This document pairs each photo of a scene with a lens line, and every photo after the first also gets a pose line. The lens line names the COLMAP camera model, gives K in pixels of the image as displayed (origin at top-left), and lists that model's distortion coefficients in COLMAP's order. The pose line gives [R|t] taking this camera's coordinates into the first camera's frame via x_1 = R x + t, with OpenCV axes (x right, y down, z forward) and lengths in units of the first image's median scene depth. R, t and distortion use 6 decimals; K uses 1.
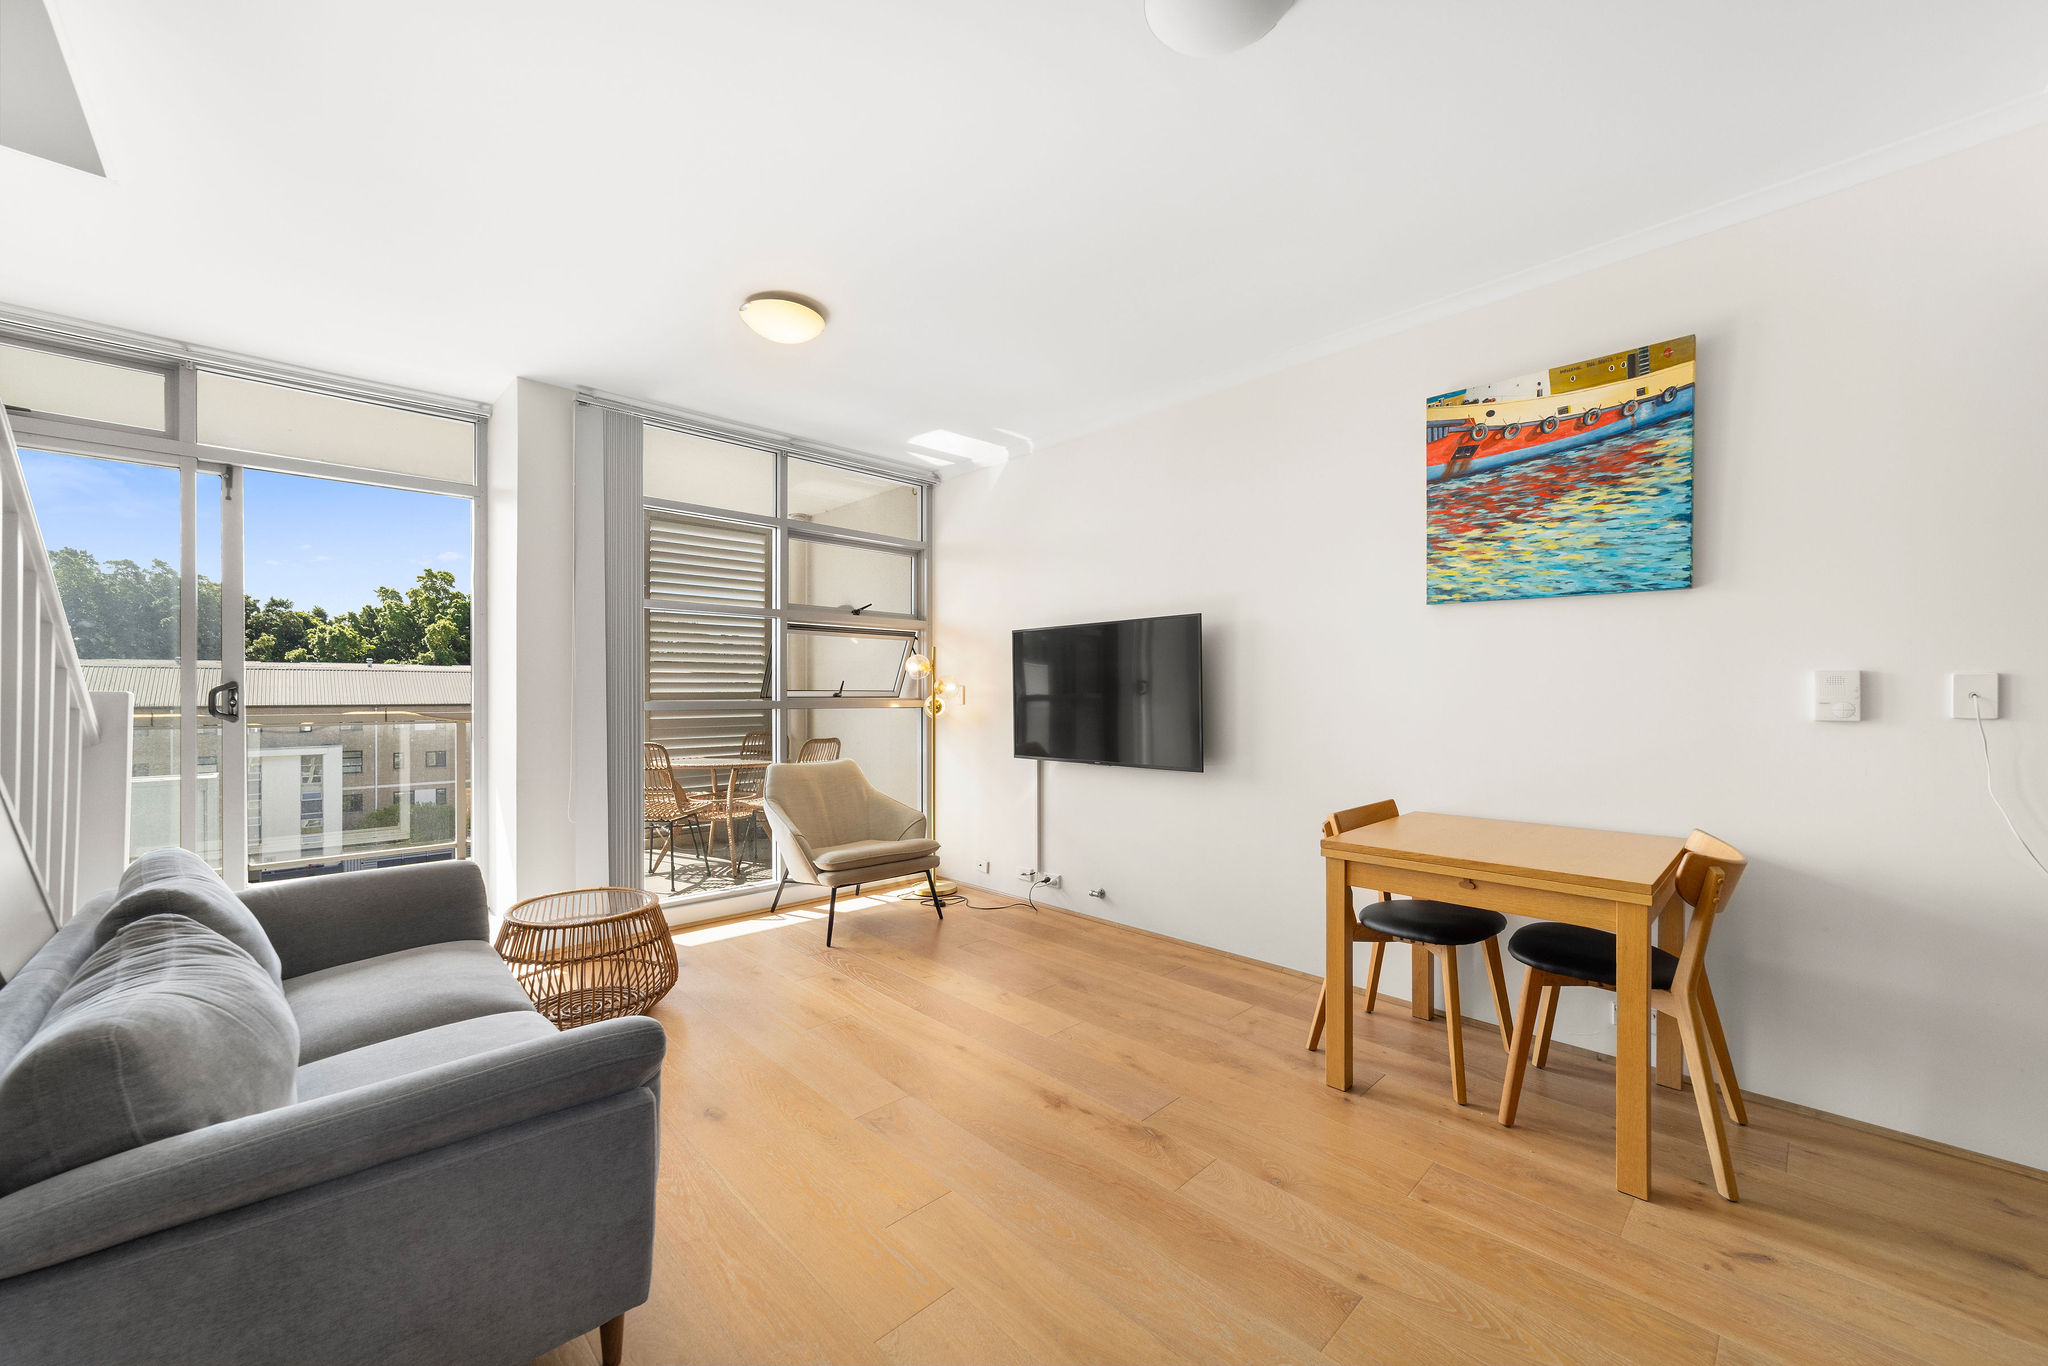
lens RADIAL K [[790.1, 0, 1036.3], [0, 790.1, 685.3], [0, 0, 1]] dist [-0.001122, 0.004861]
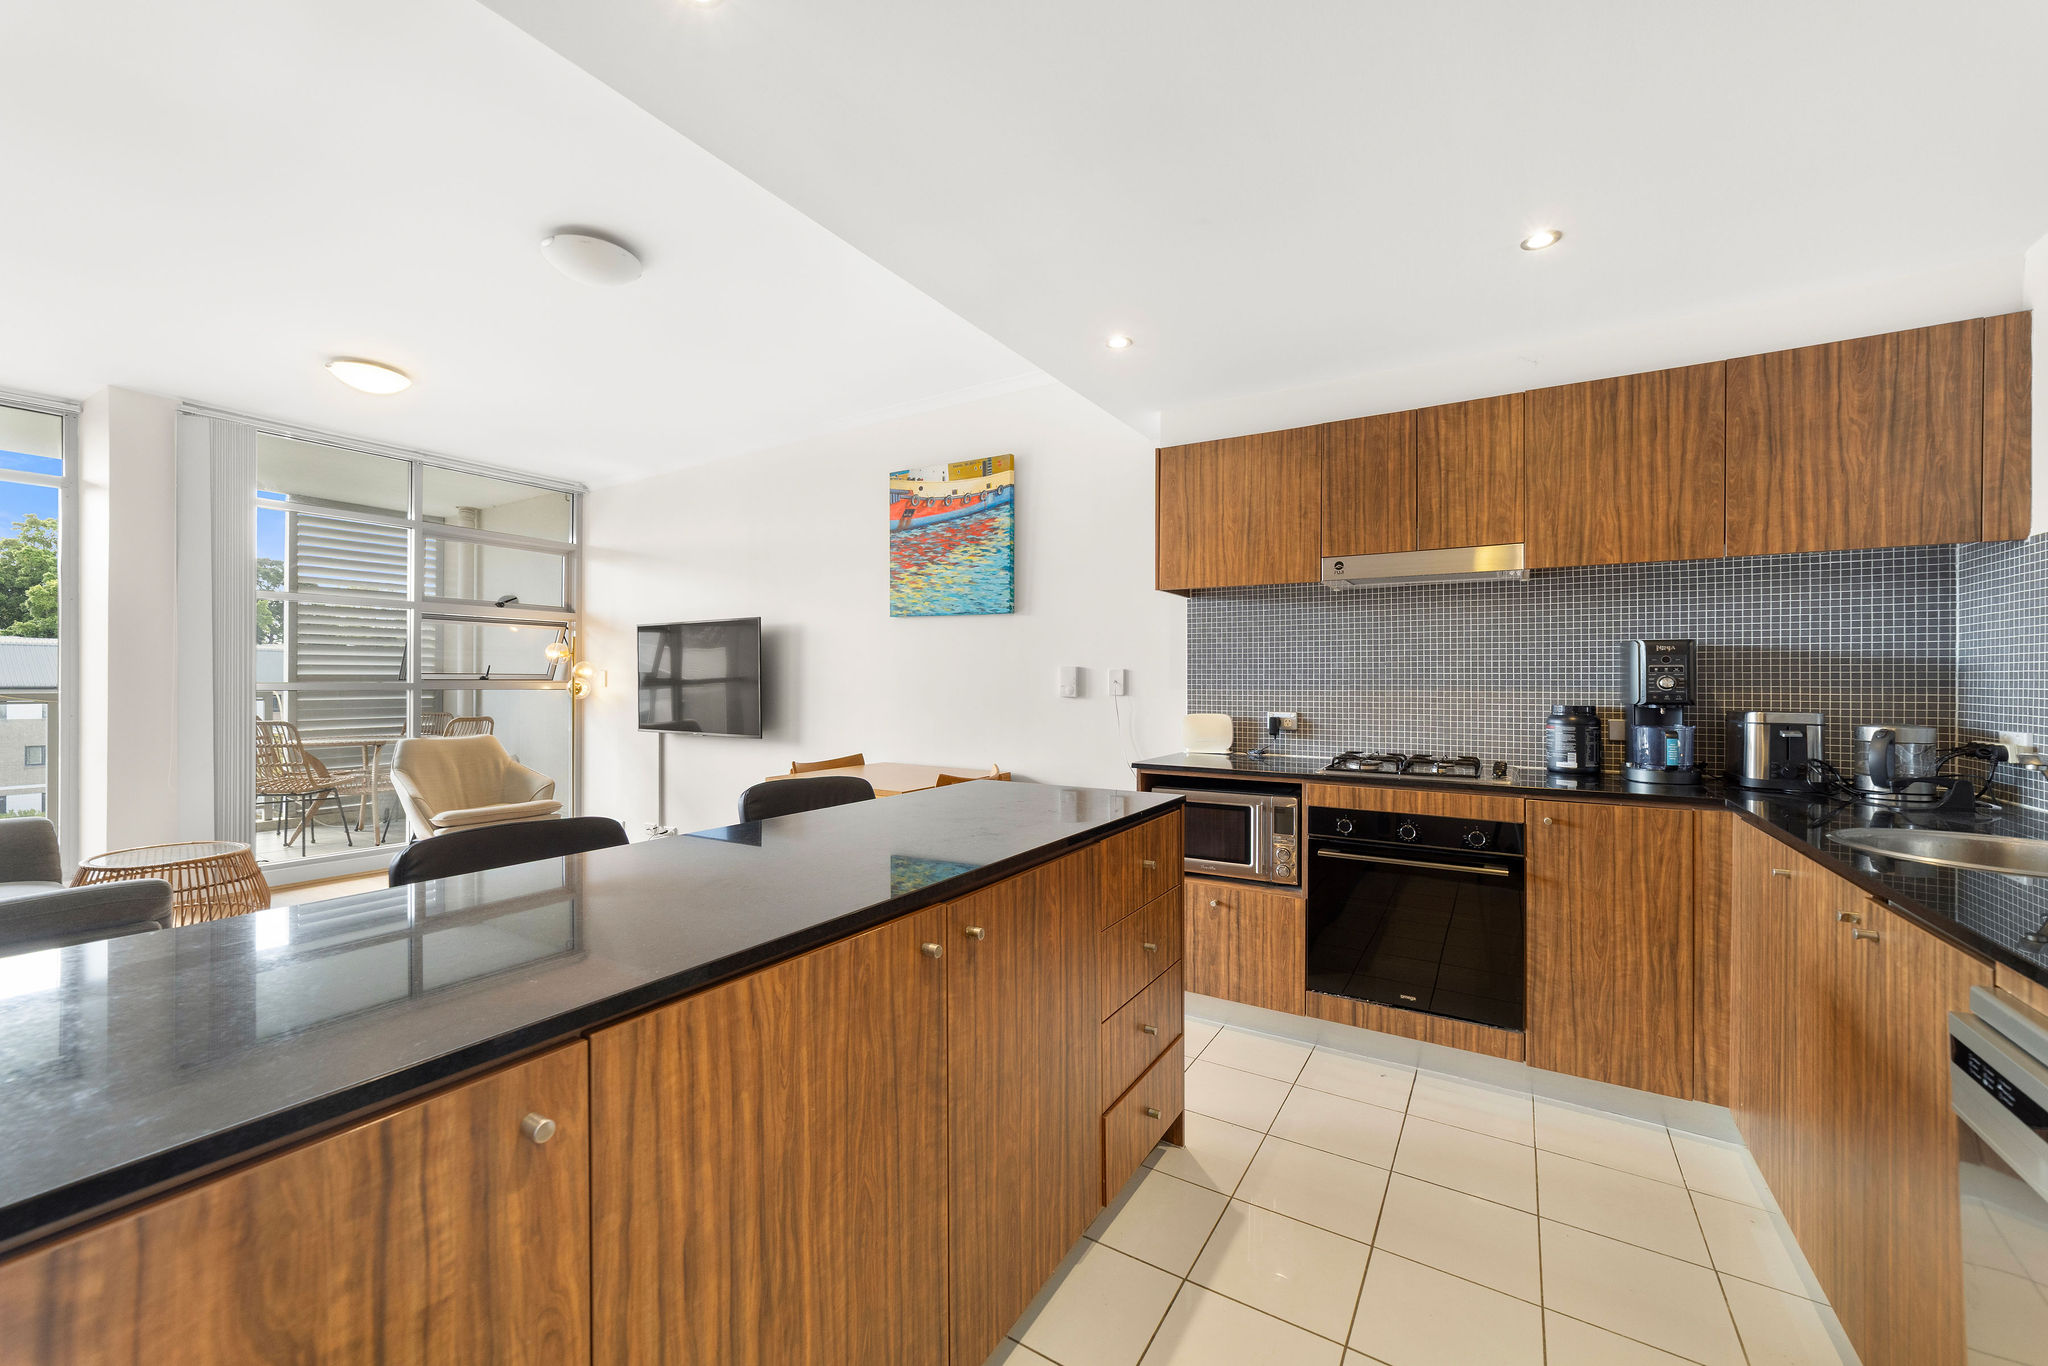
lens RADIAL K [[790.1, 0, 1032.2], [0, 790.1, 671.2], [0, 0, 1]] dist [-0.001122, 0.004861]
pose [[0.974095, 0.010820, 0.225880, 0.440859], [-0.010376, 0.999941, -0.003151, -0.002696], [-0.225901, 0.000726, 0.974150, -0.465081]]
